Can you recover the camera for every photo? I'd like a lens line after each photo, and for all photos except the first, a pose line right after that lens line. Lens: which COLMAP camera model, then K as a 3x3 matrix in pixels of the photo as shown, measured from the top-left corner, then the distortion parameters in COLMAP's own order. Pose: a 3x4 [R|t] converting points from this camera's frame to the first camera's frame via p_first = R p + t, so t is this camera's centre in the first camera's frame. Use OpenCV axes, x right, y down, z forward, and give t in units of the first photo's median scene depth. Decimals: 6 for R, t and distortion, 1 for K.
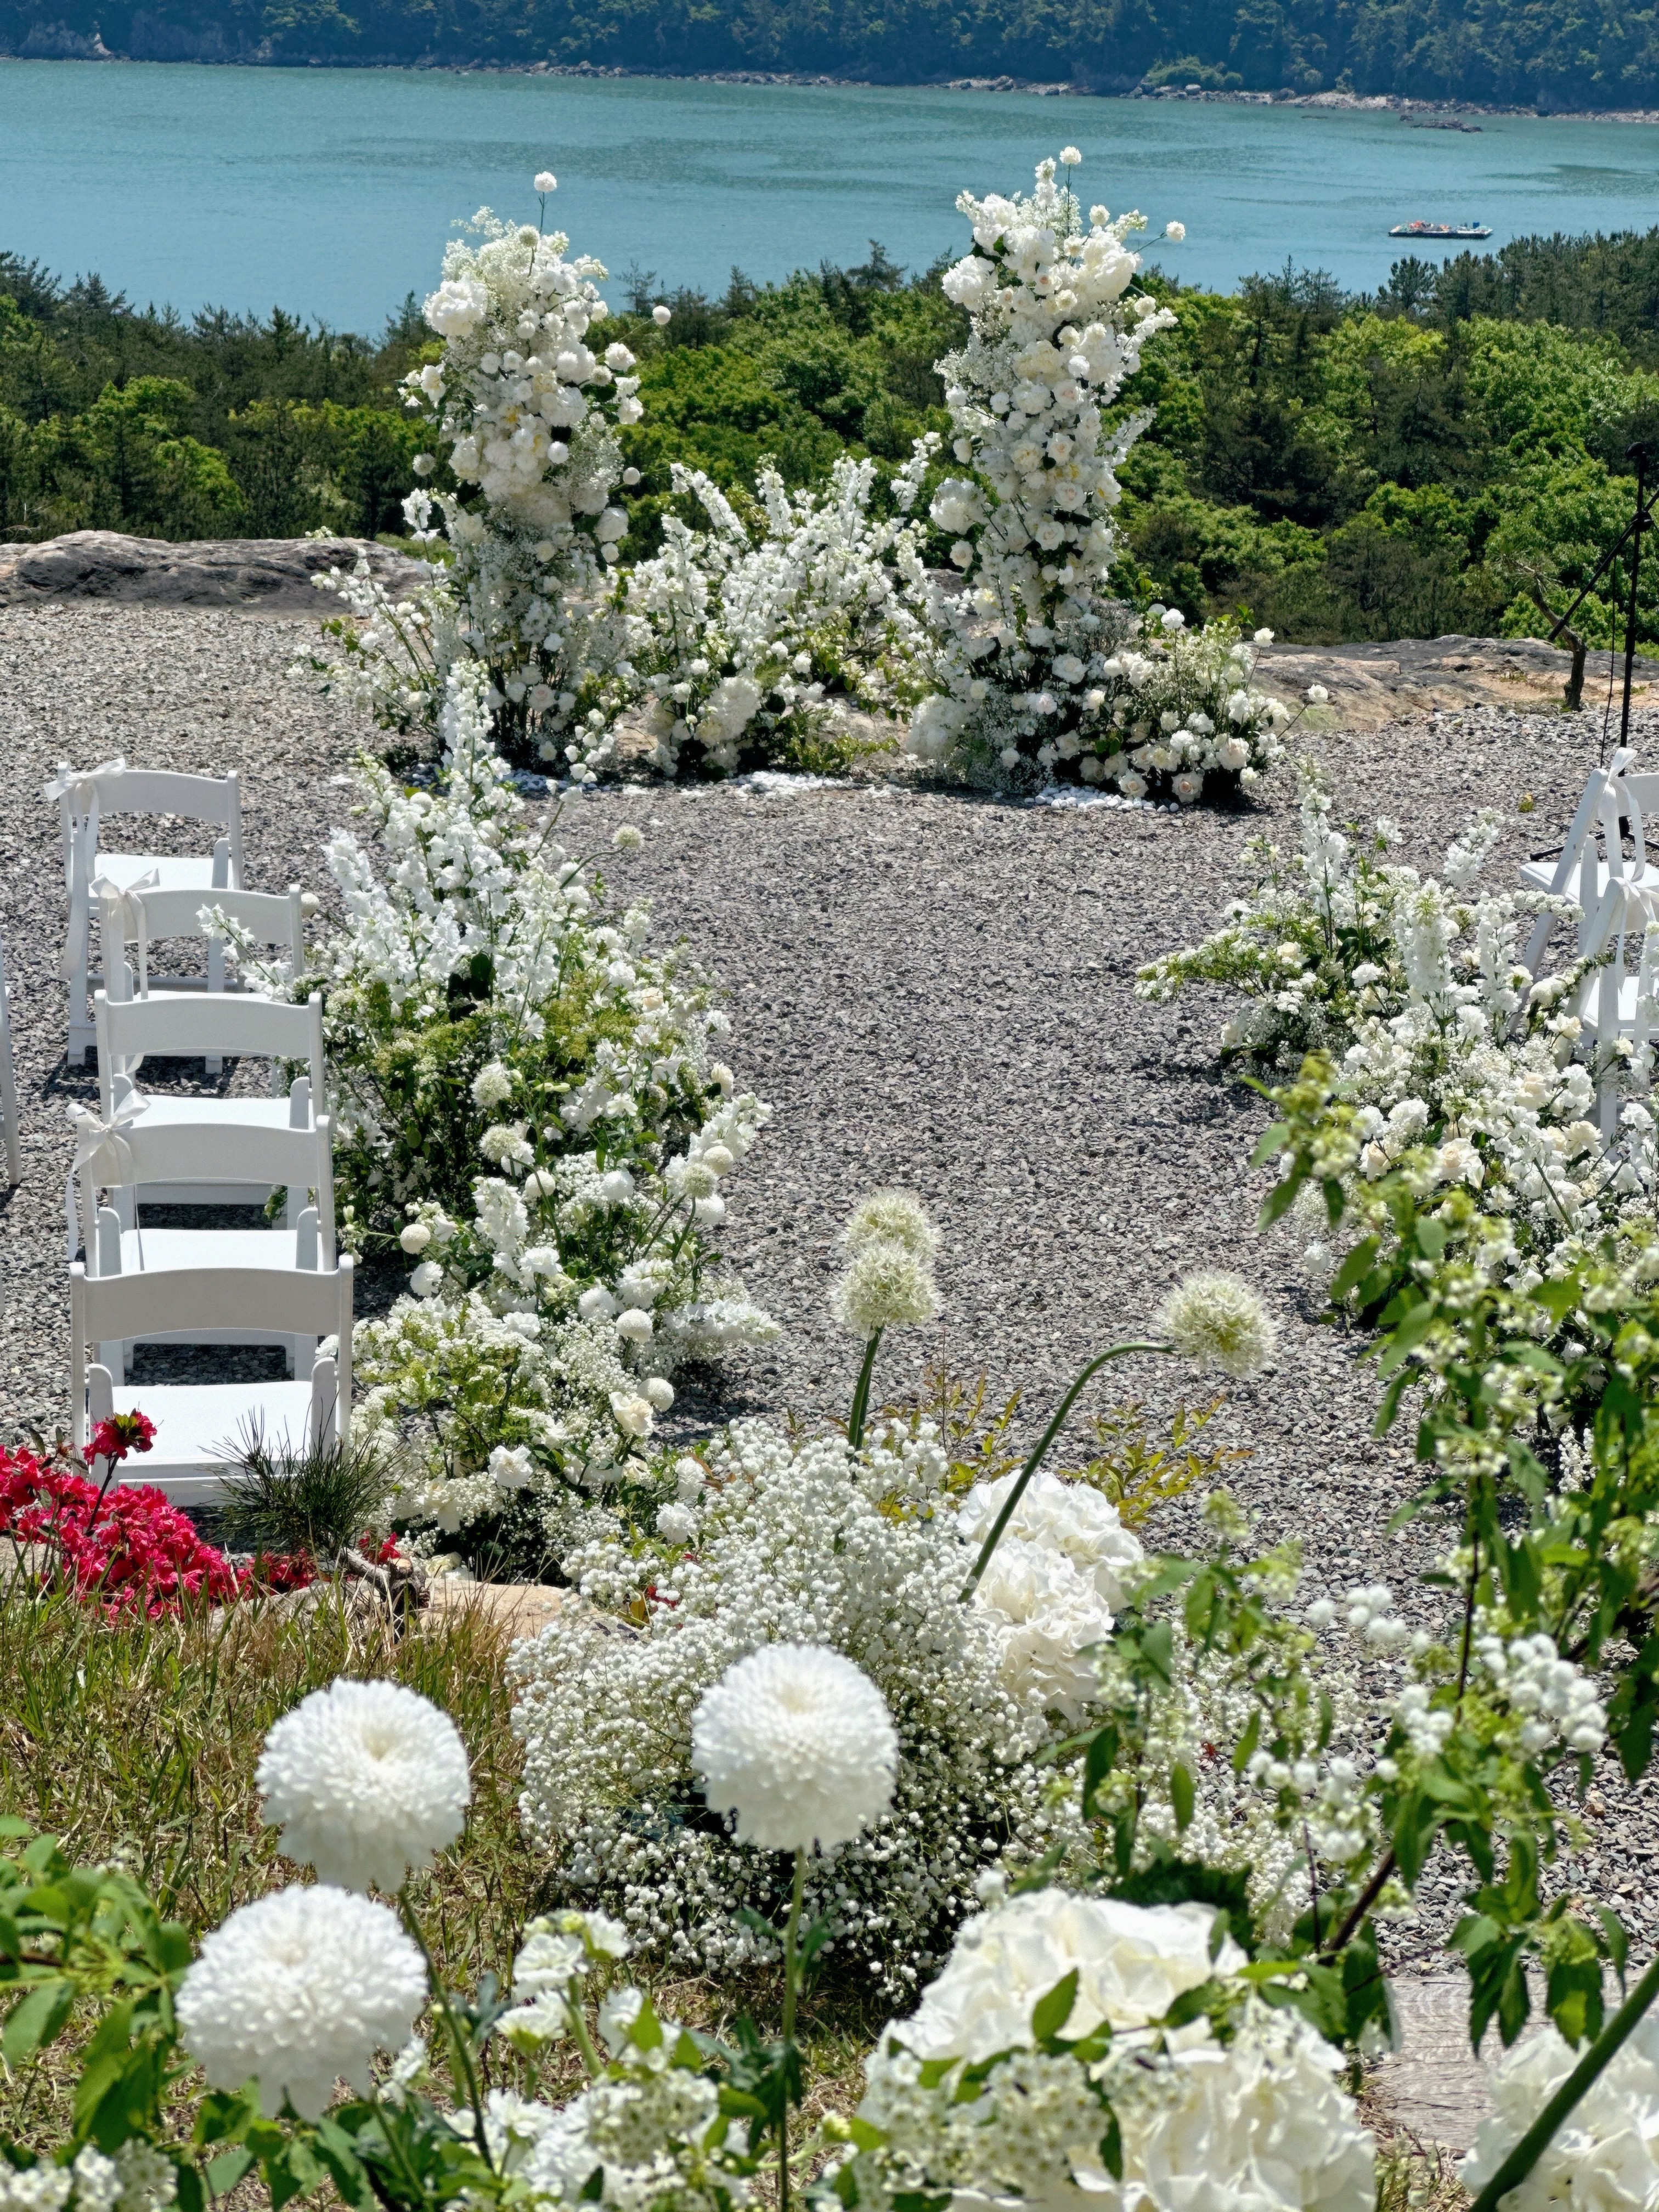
lens RADIAL K [[4866.9, 0, 841.4], [0, 4866.9, 1098.2], [0, 0, 1]] dist [0.168184, 0.000000]
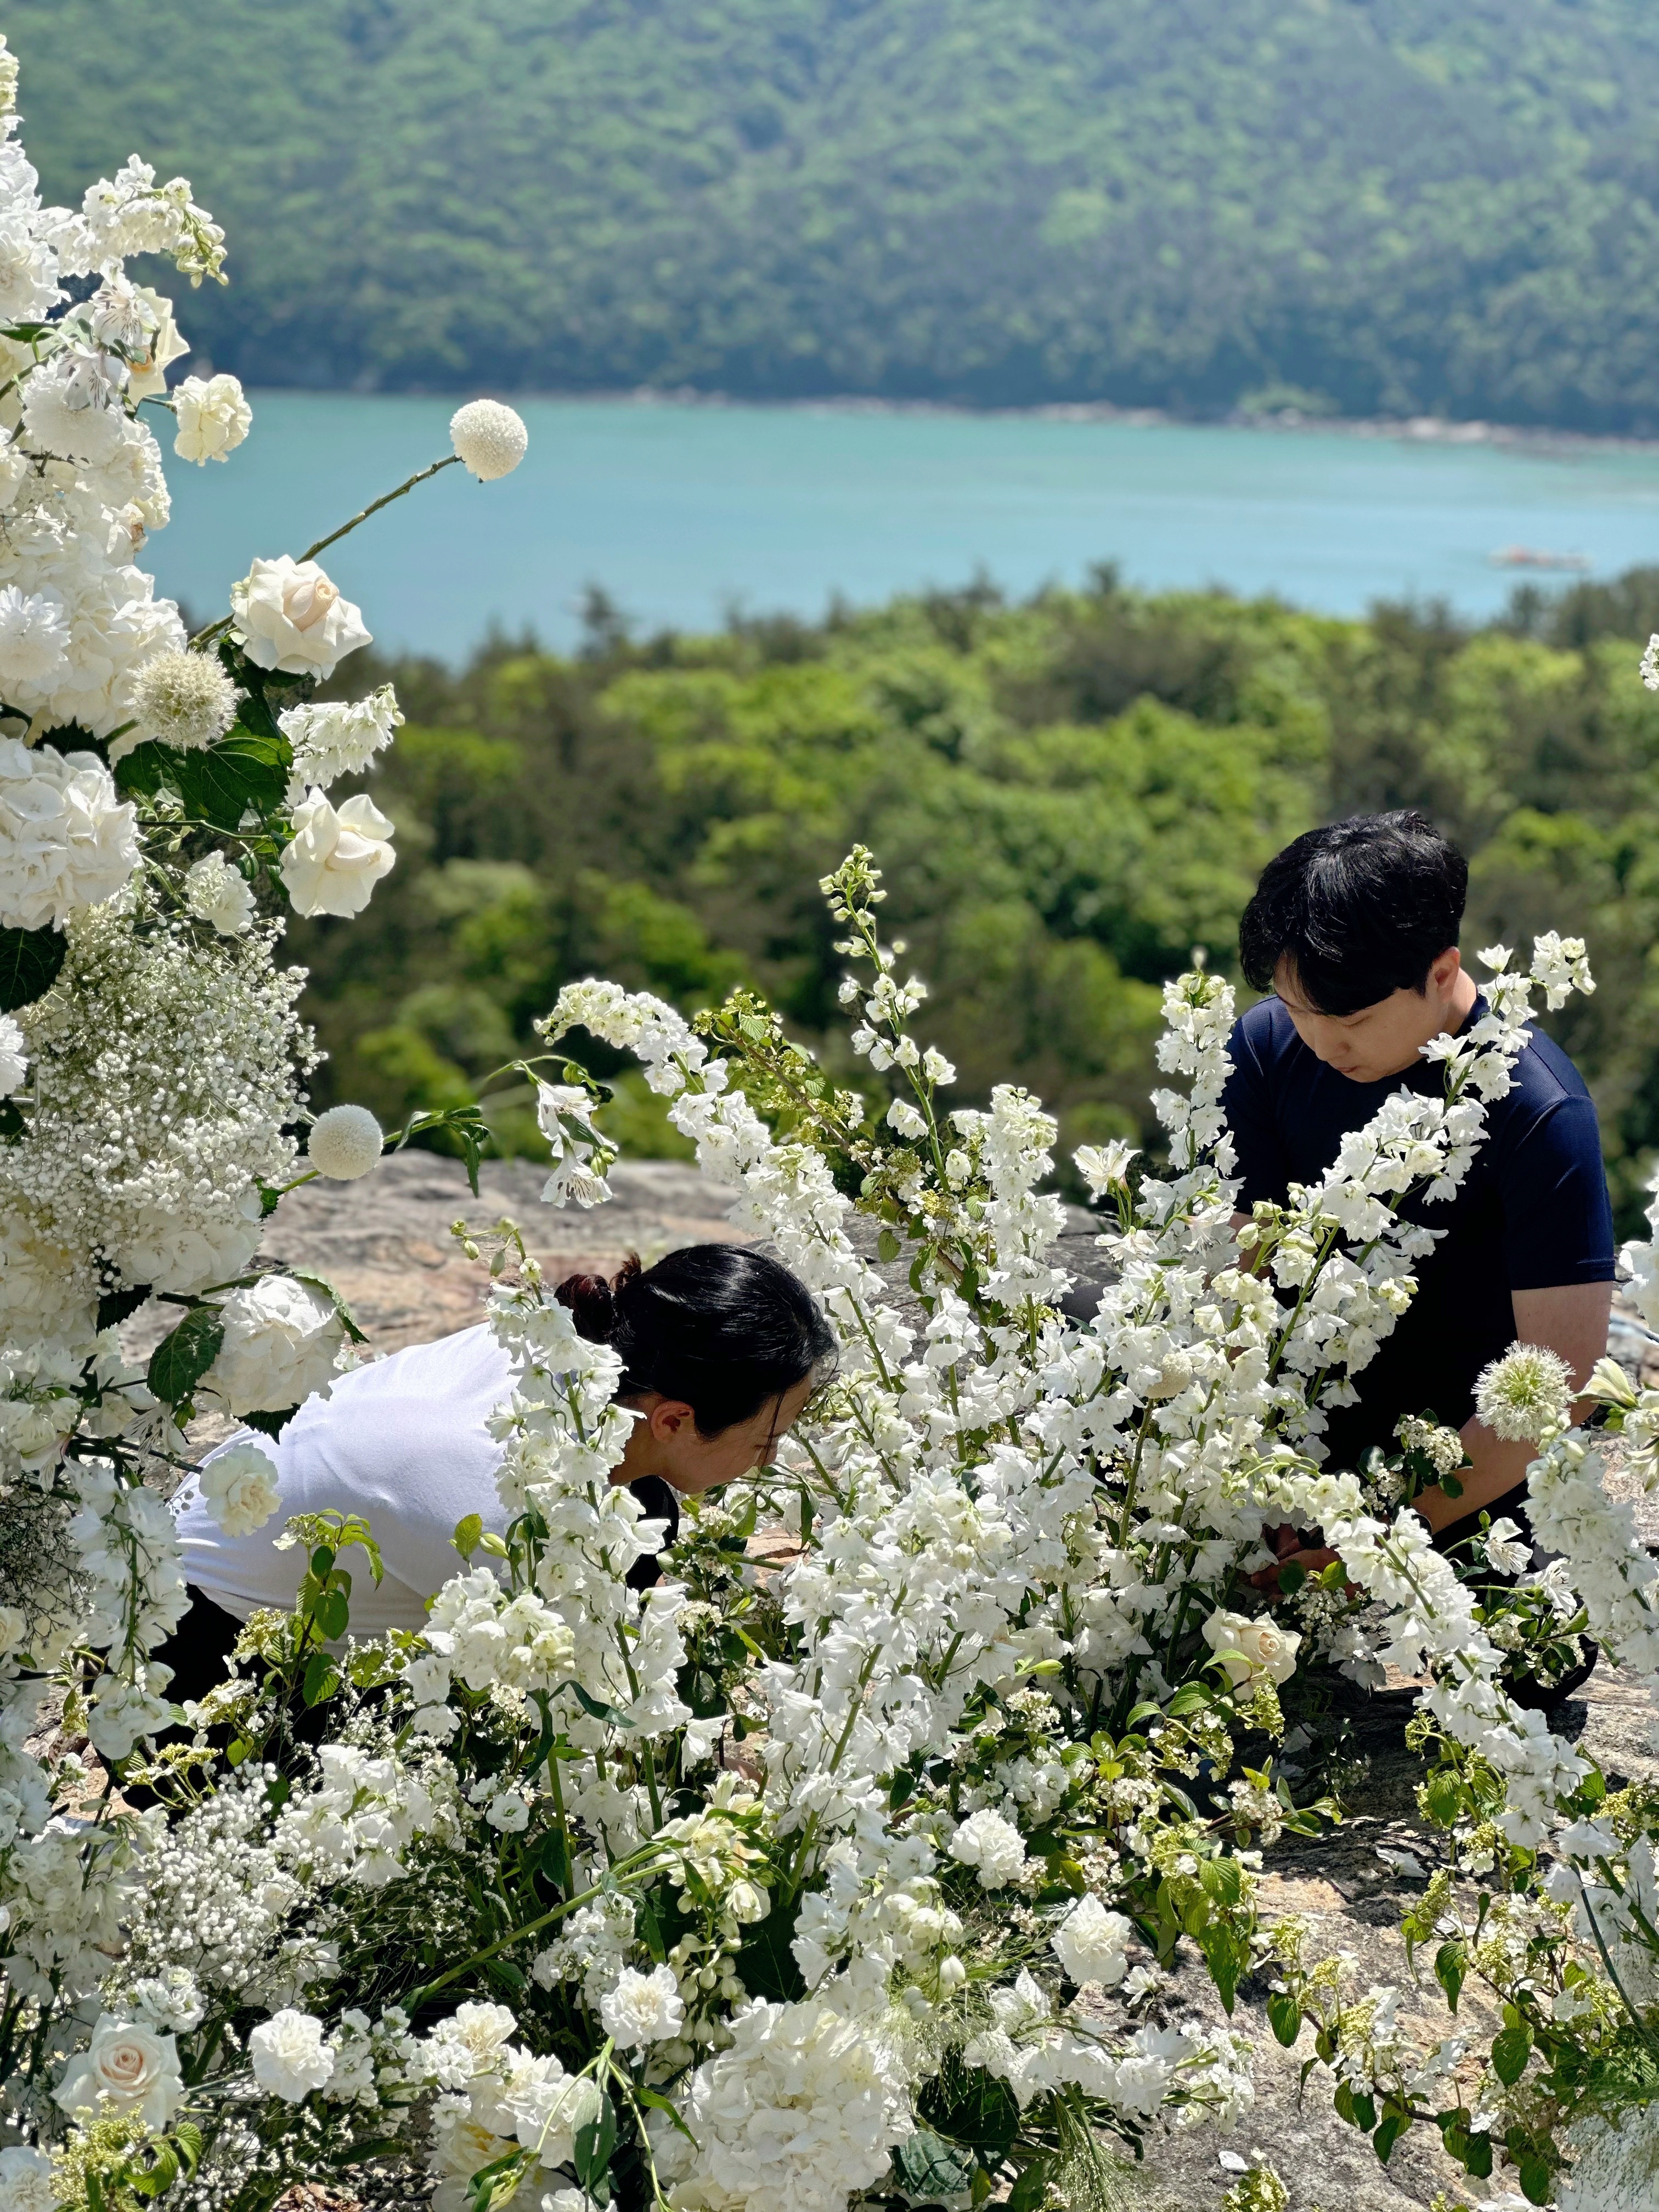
lens RADIAL K [[4866.9, 0, 851.1], [0, 4866.9, 1095.9], [0, 0, 1]] dist [0.168184, 0.000000]
pose [[0.999833, 0.005958, -0.017248, -0.015301], [-0.007074, 0.997835, -0.065389, -0.115128], [0.016821, 0.065500, 0.997711, 0.776209]]
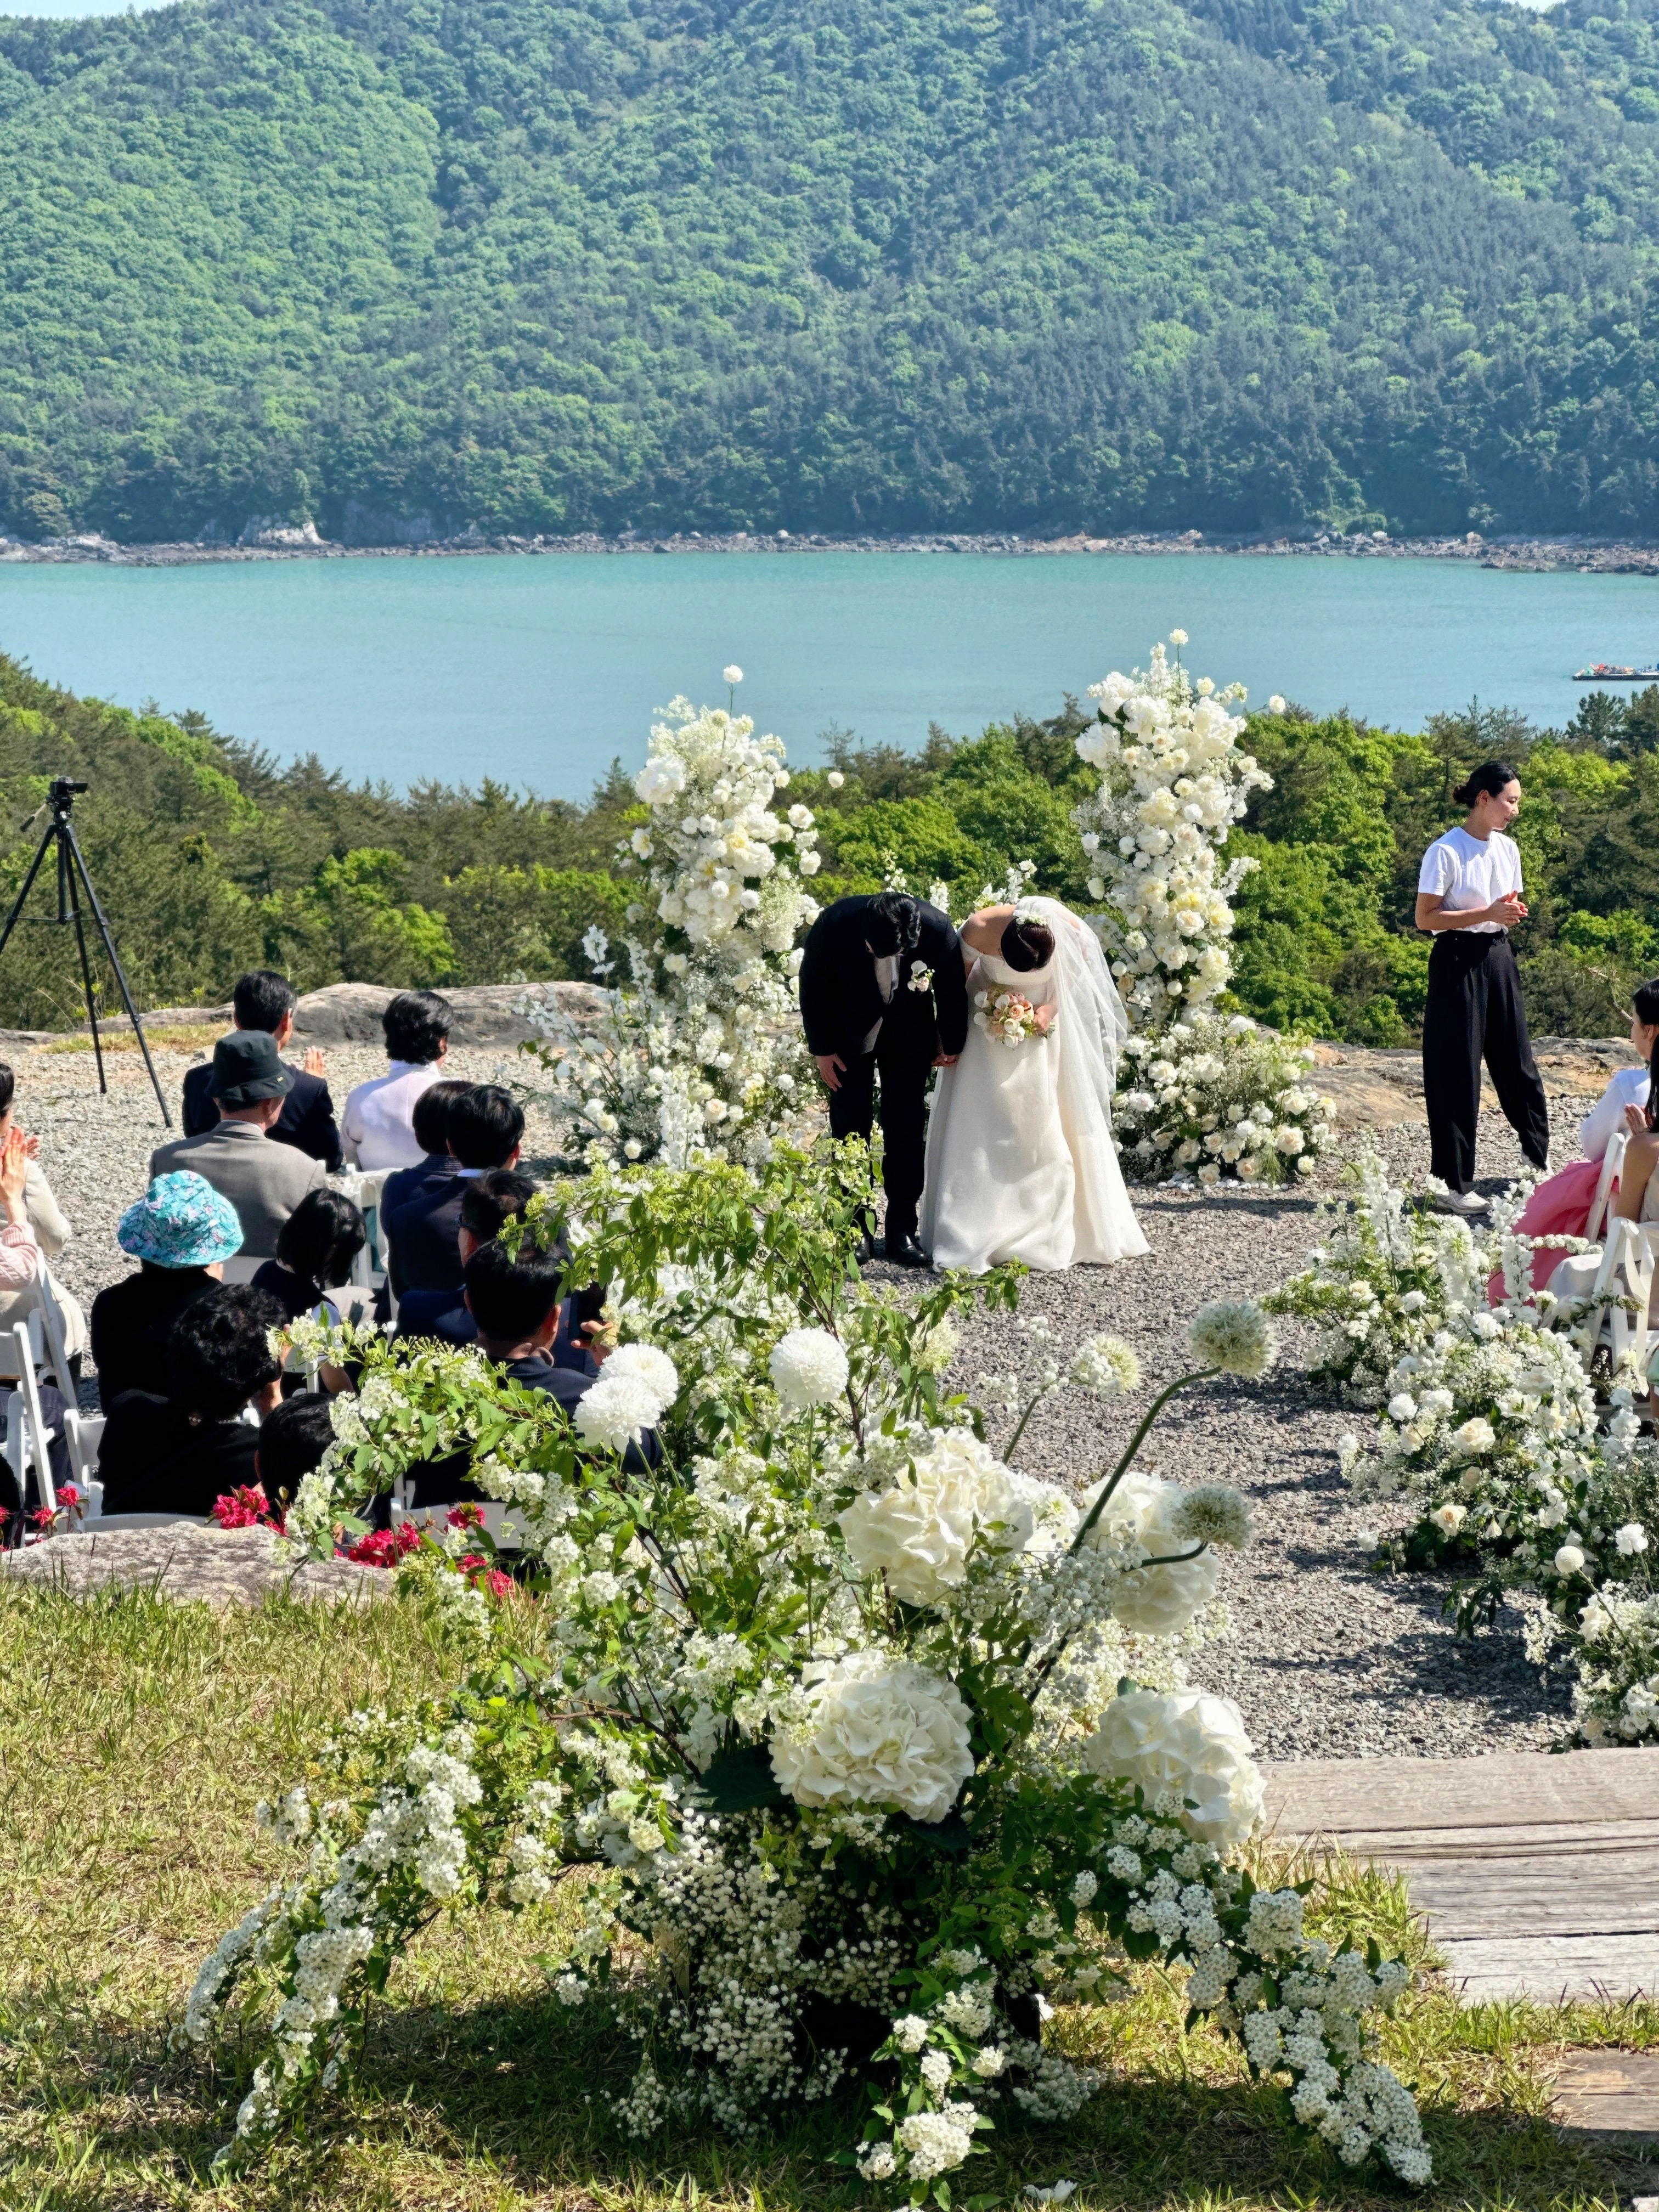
lens RADIAL K [[4866.9, 0, 832.2], [0, 4866.9, 1111.1], [0, 0, 1]] dist [0.168184, 0.000000]
pose [[0.998592, -0.028927, -0.044471, 0.012539], [0.024877, 0.995714, -0.089075, 0.022973], [0.046857, 0.087843, 0.995032, -0.157839]]
